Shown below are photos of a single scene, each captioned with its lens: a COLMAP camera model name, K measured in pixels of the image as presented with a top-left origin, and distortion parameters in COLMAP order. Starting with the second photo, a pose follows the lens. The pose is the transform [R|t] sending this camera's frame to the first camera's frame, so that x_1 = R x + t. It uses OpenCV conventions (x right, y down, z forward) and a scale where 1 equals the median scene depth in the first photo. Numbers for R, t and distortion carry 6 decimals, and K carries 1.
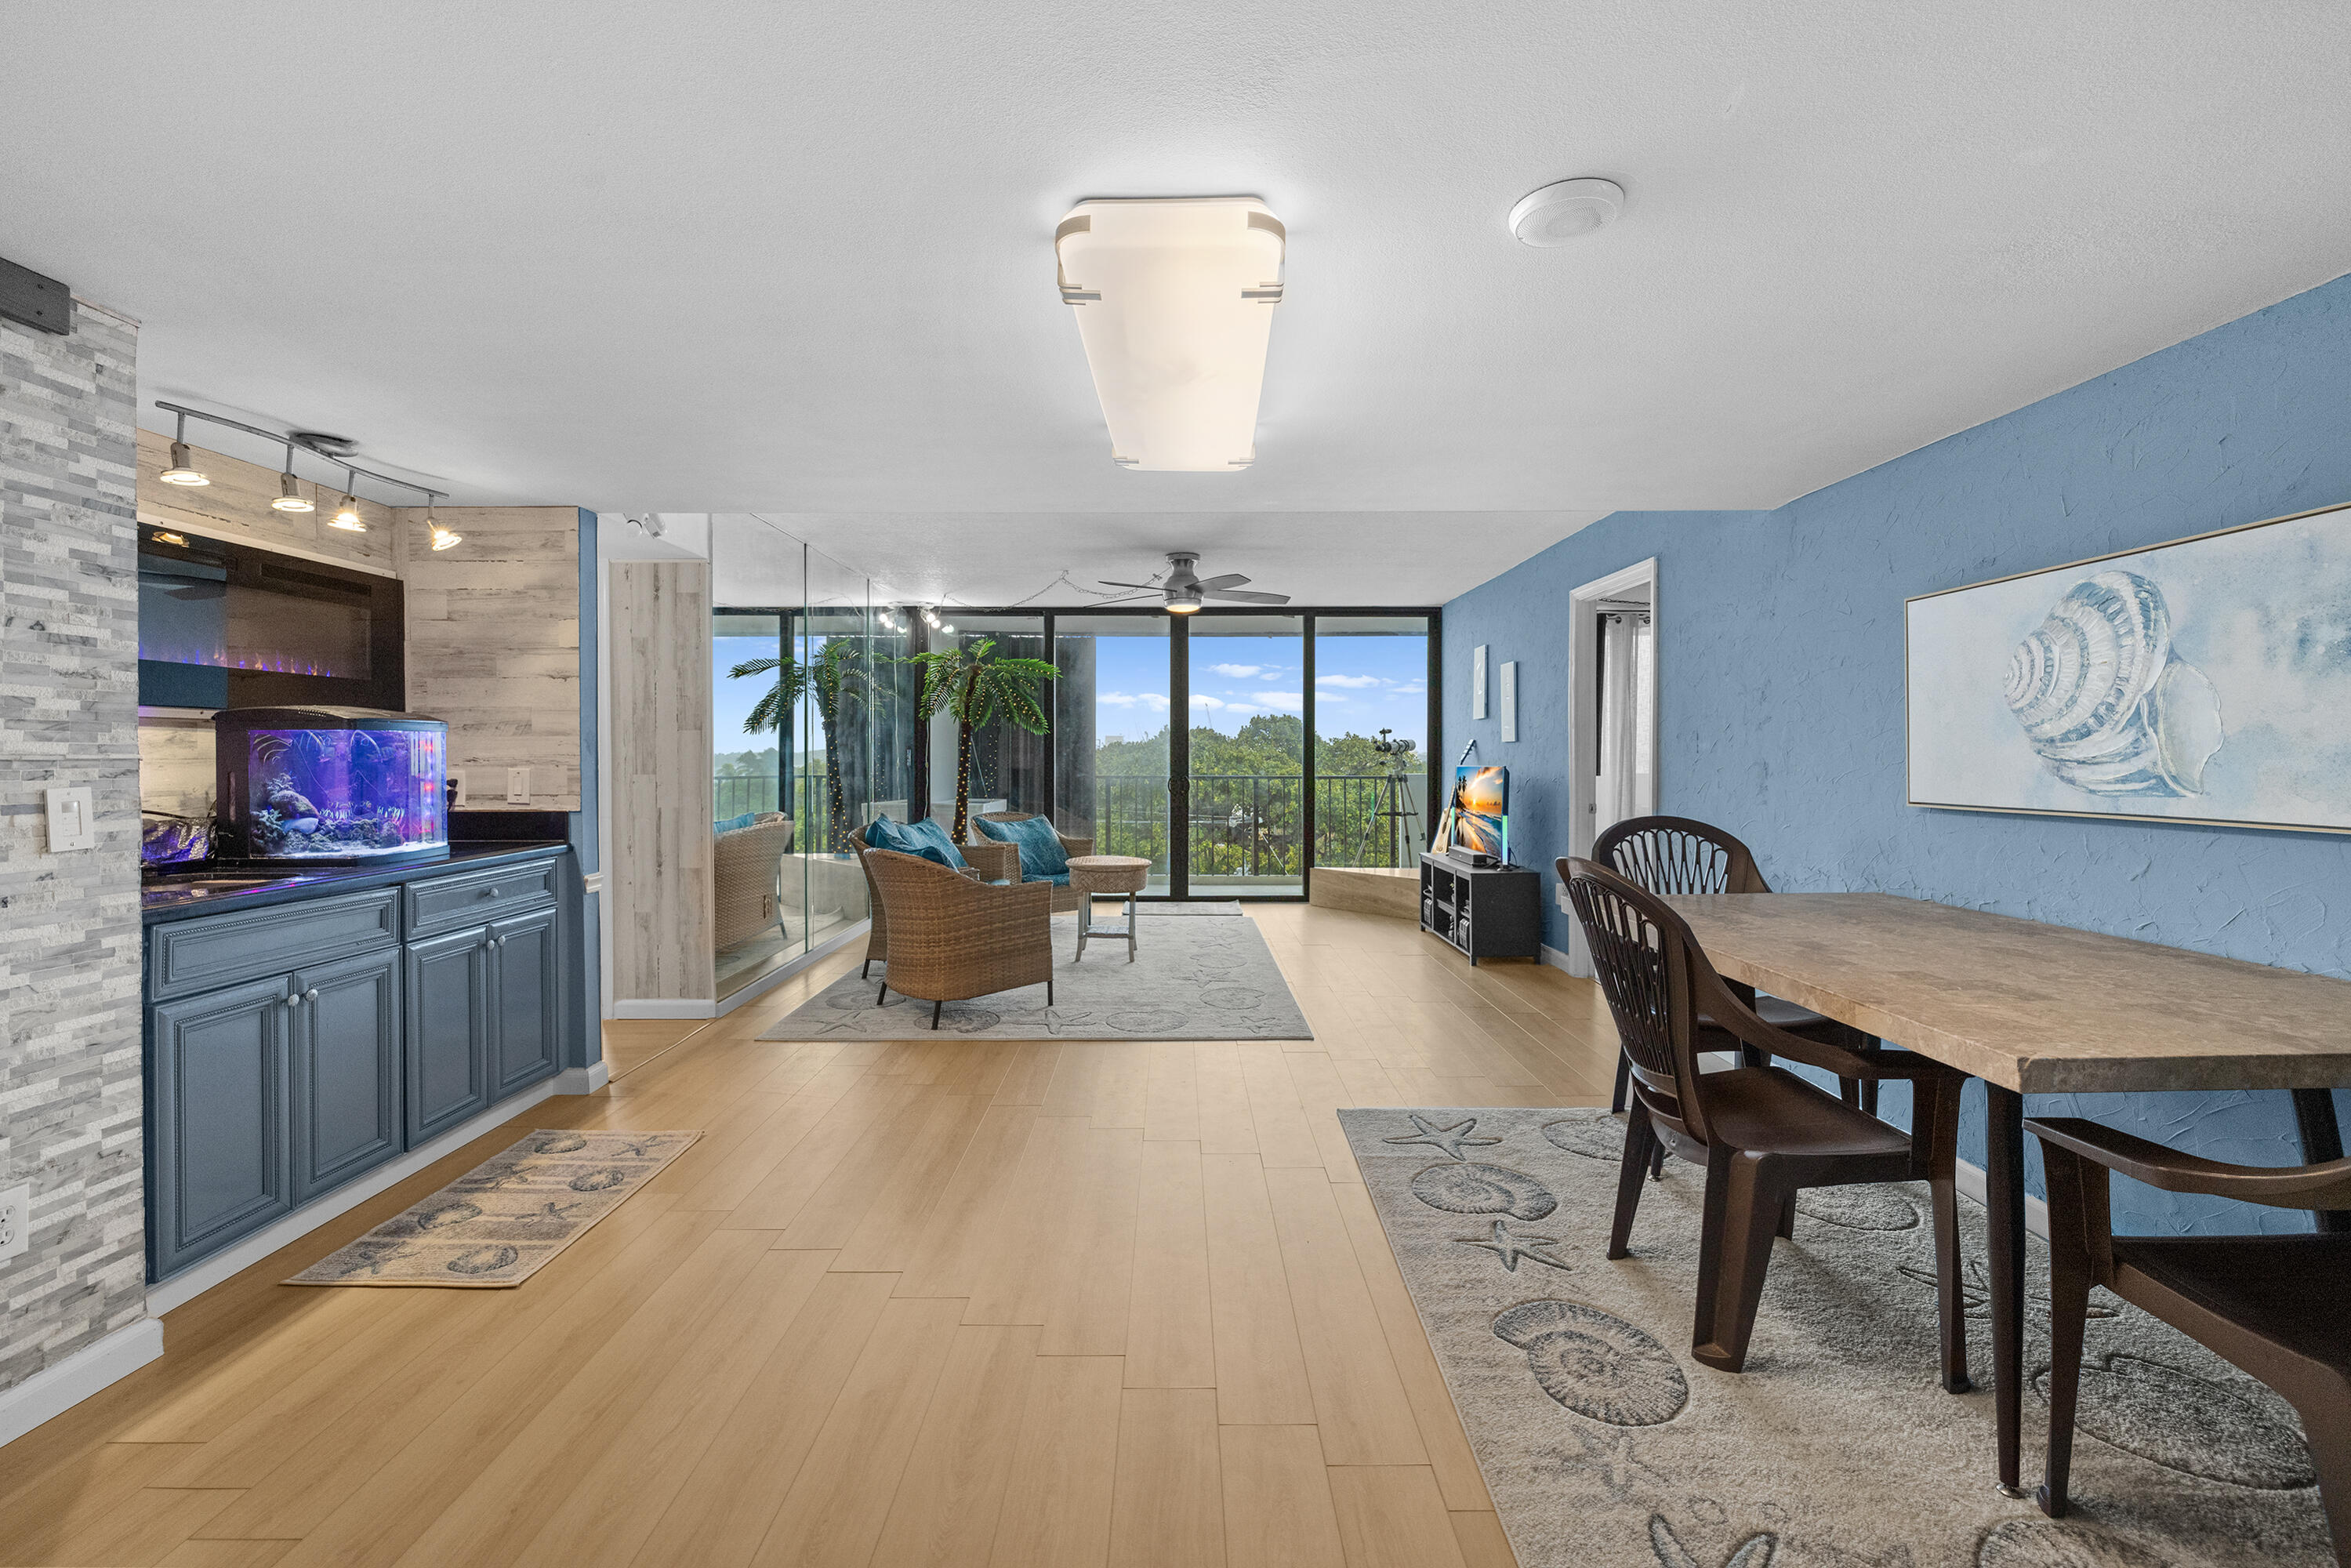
lens RADIAL K [[987.4, 0, 1172.1], [0, 987.4, 762.9], [0, 0, 1]] dist [-0.001557, 0.000115]
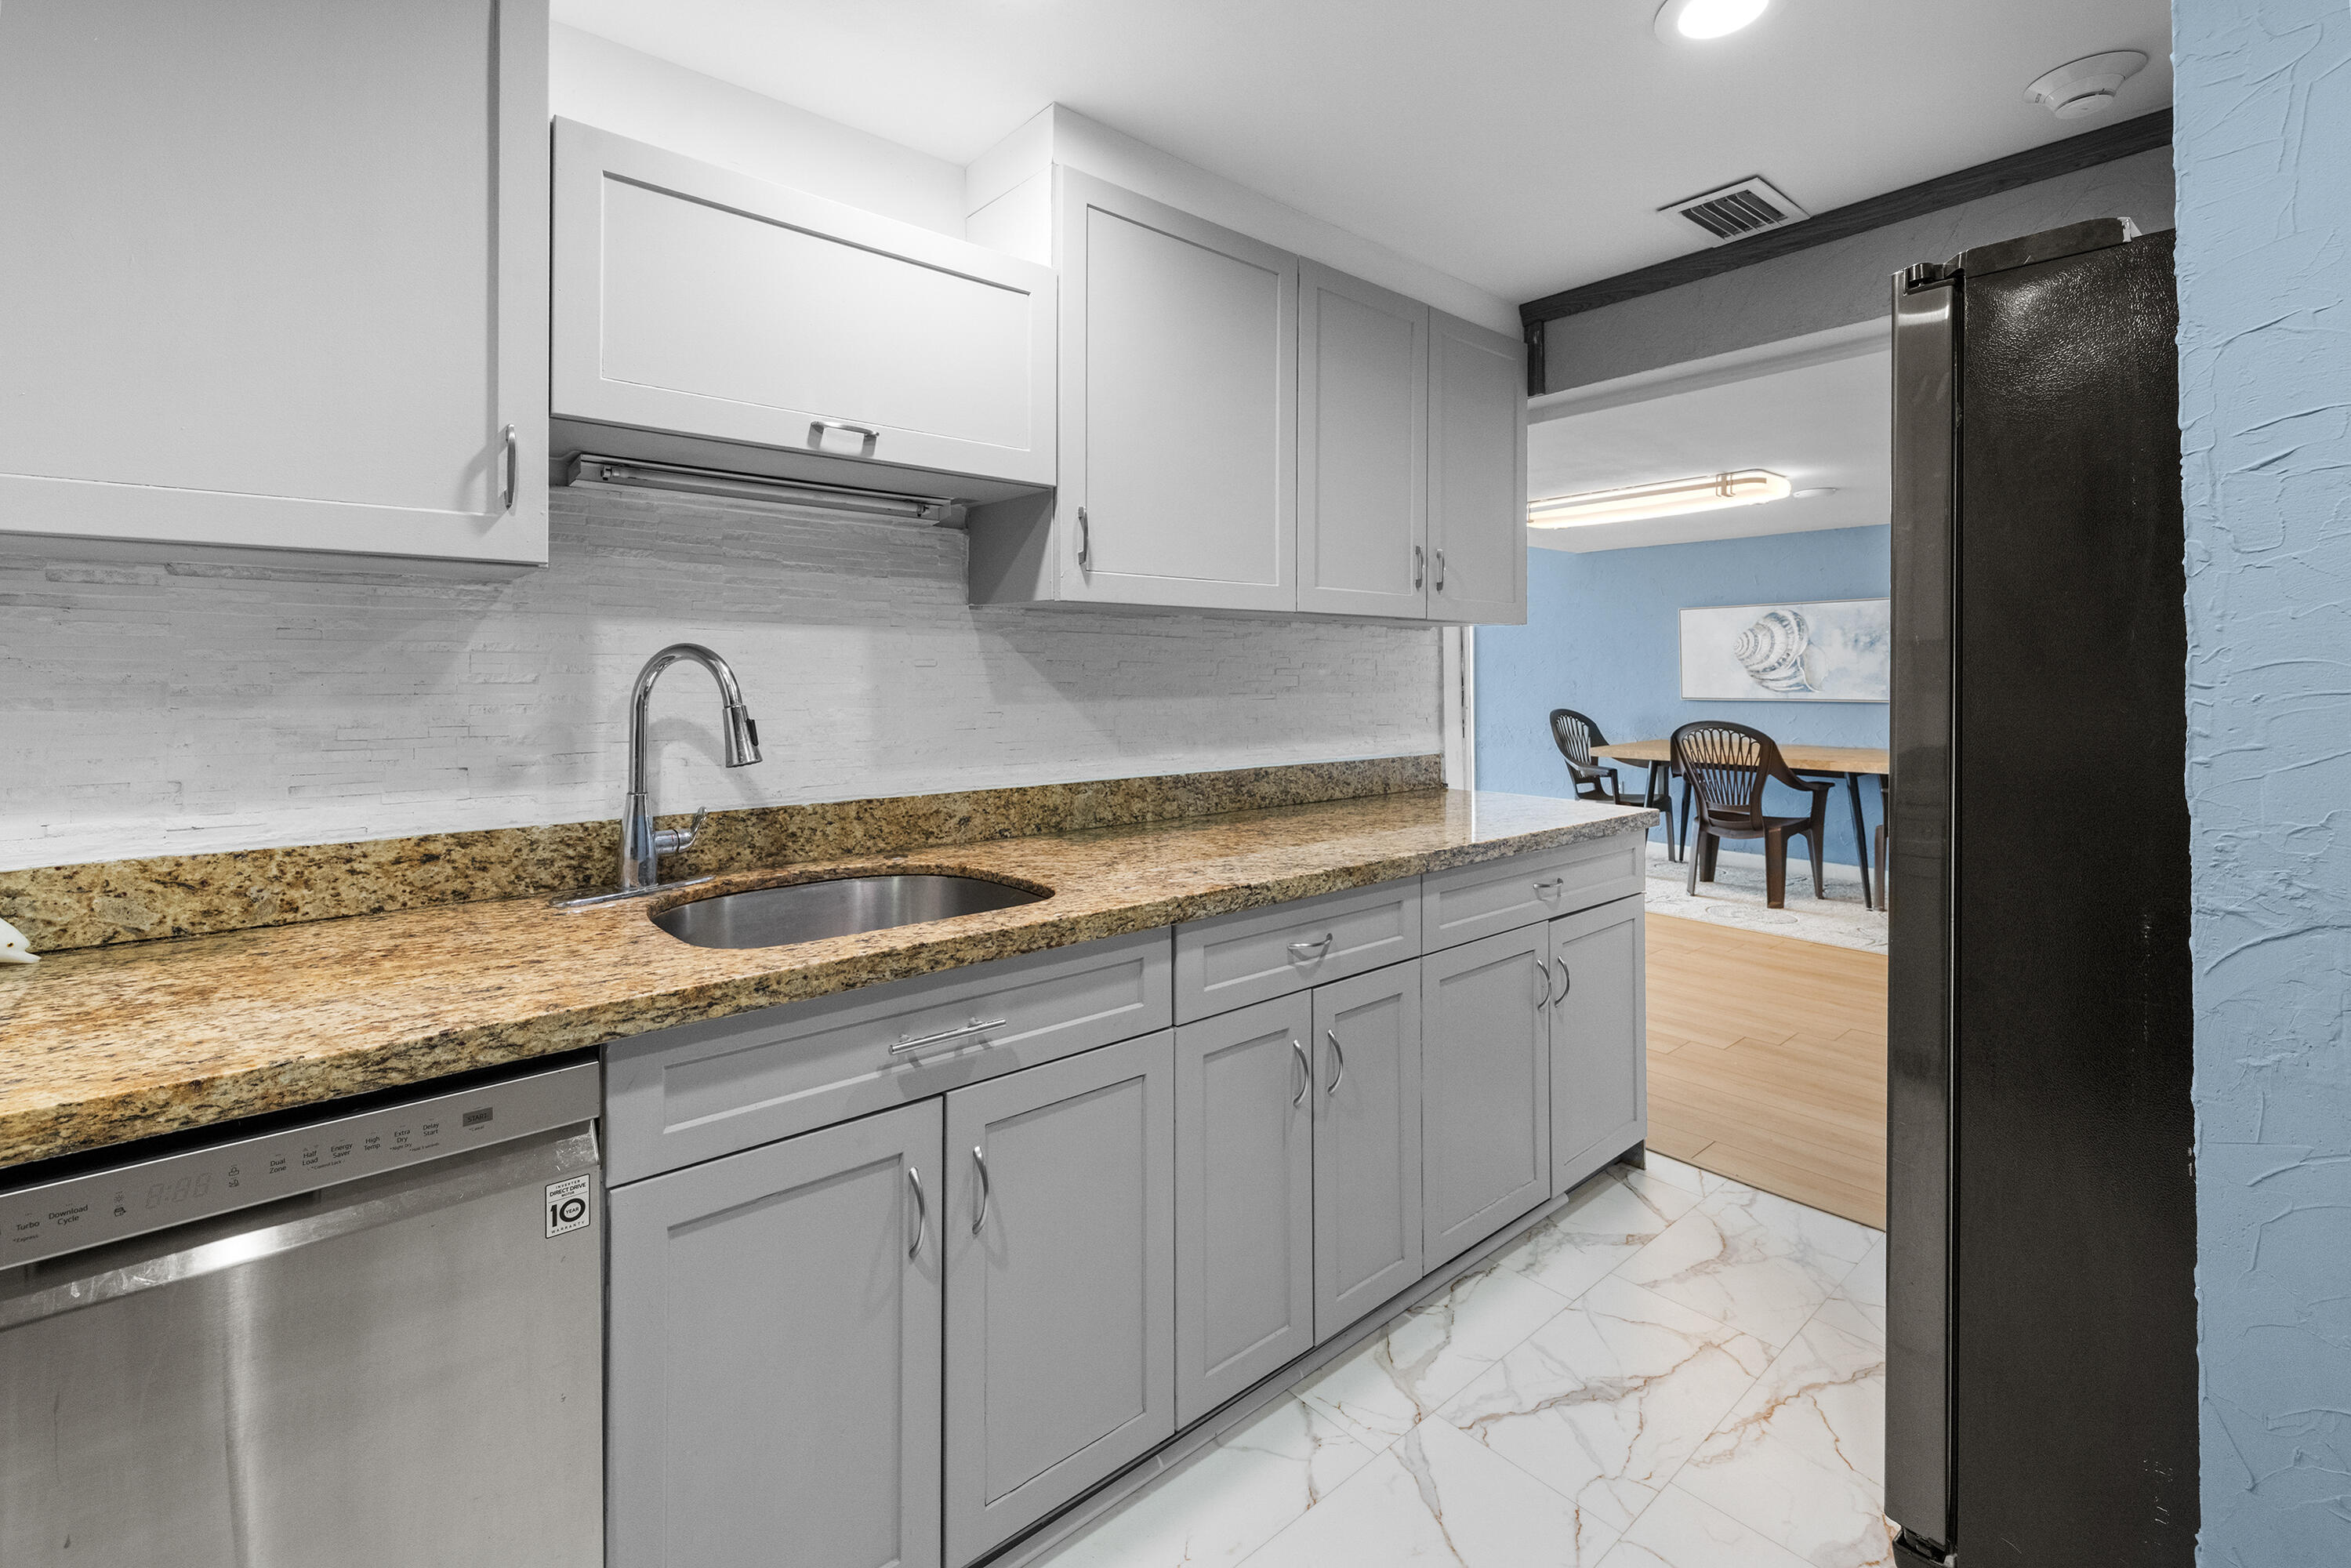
lens RADIAL K [[1021.8, 0, 1186.4], [0, 1021.8, 667.8], [0, 0, 1]] dist [0.001331, -0.000041]
pose [[0.756216, 0.004237, 0.654308, -1.377922], [0.005417, 0.999904, -0.012735, -0.004475], [-0.654300, 0.013175, 0.756121, -0.029621]]
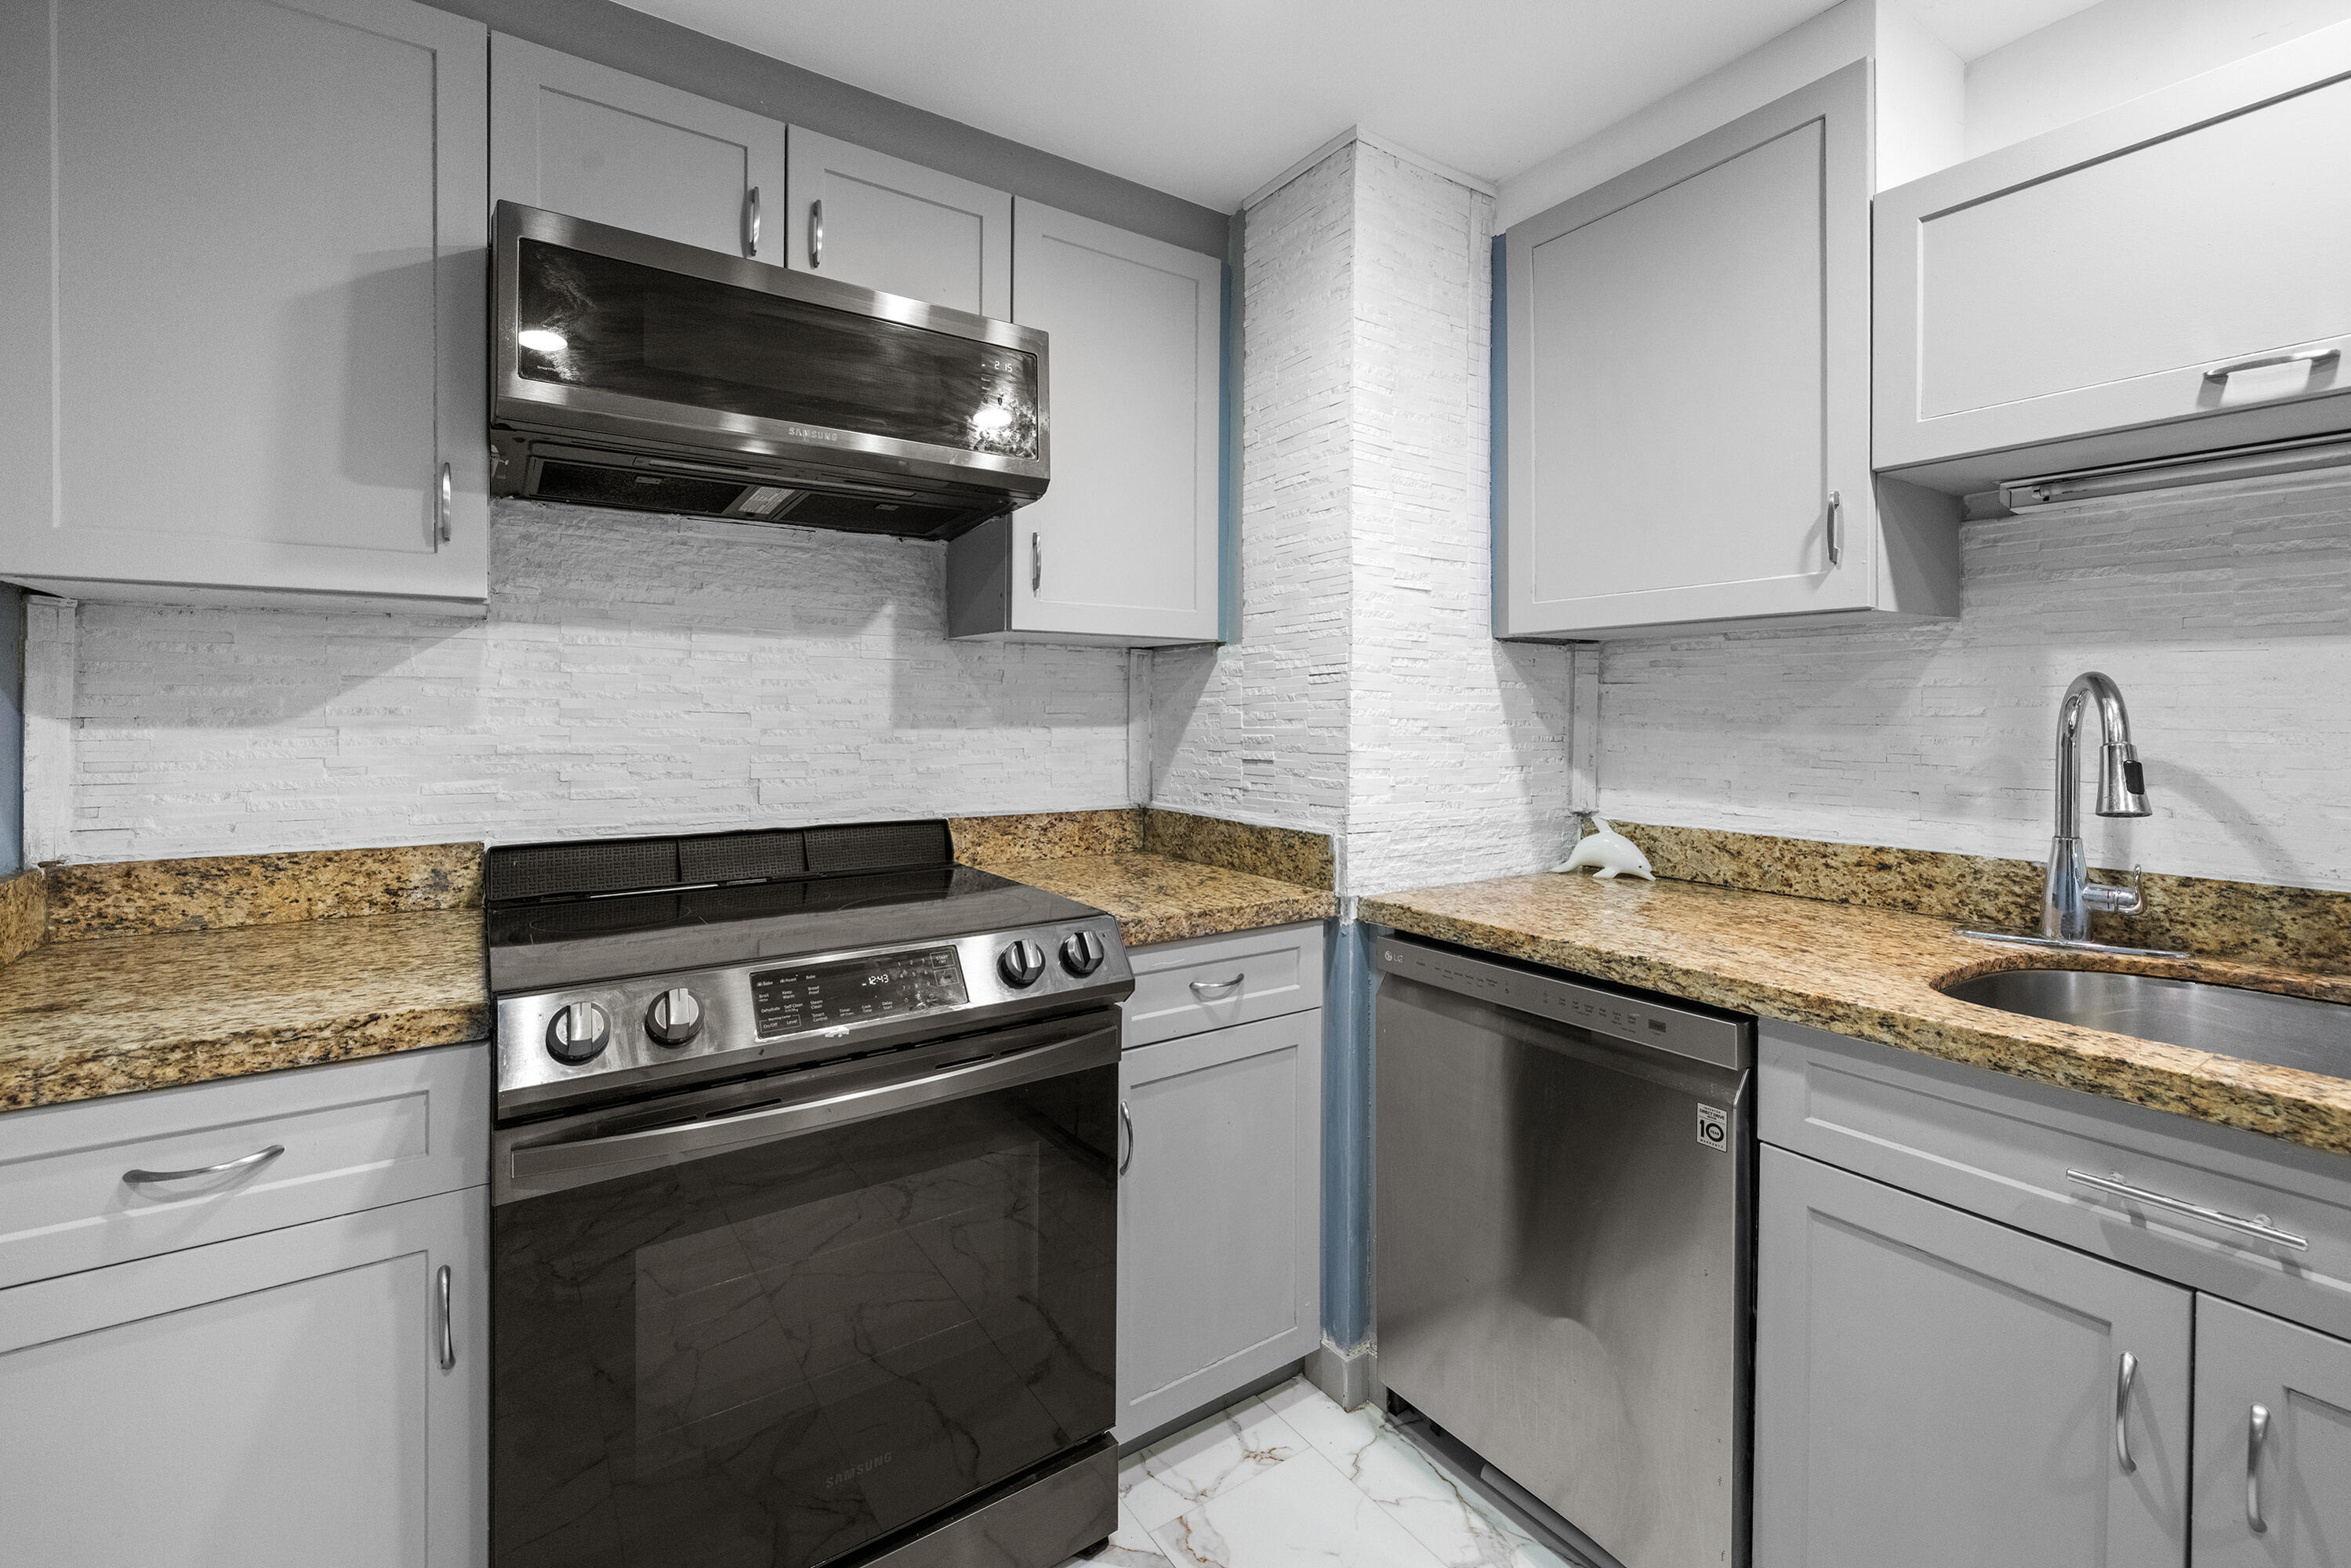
lens RADIAL K [[1012.8, 0, 1161.2], [0, 1012.8, 720.9], [0, 0, 1]] dist [0.000016, -0.000113]
pose [[0.554997, 0.008412, -0.831810, -1.128885], [-0.006756, 0.999961, 0.005604, -0.003009], [0.831825, 0.002509, 0.555032, -0.060114]]
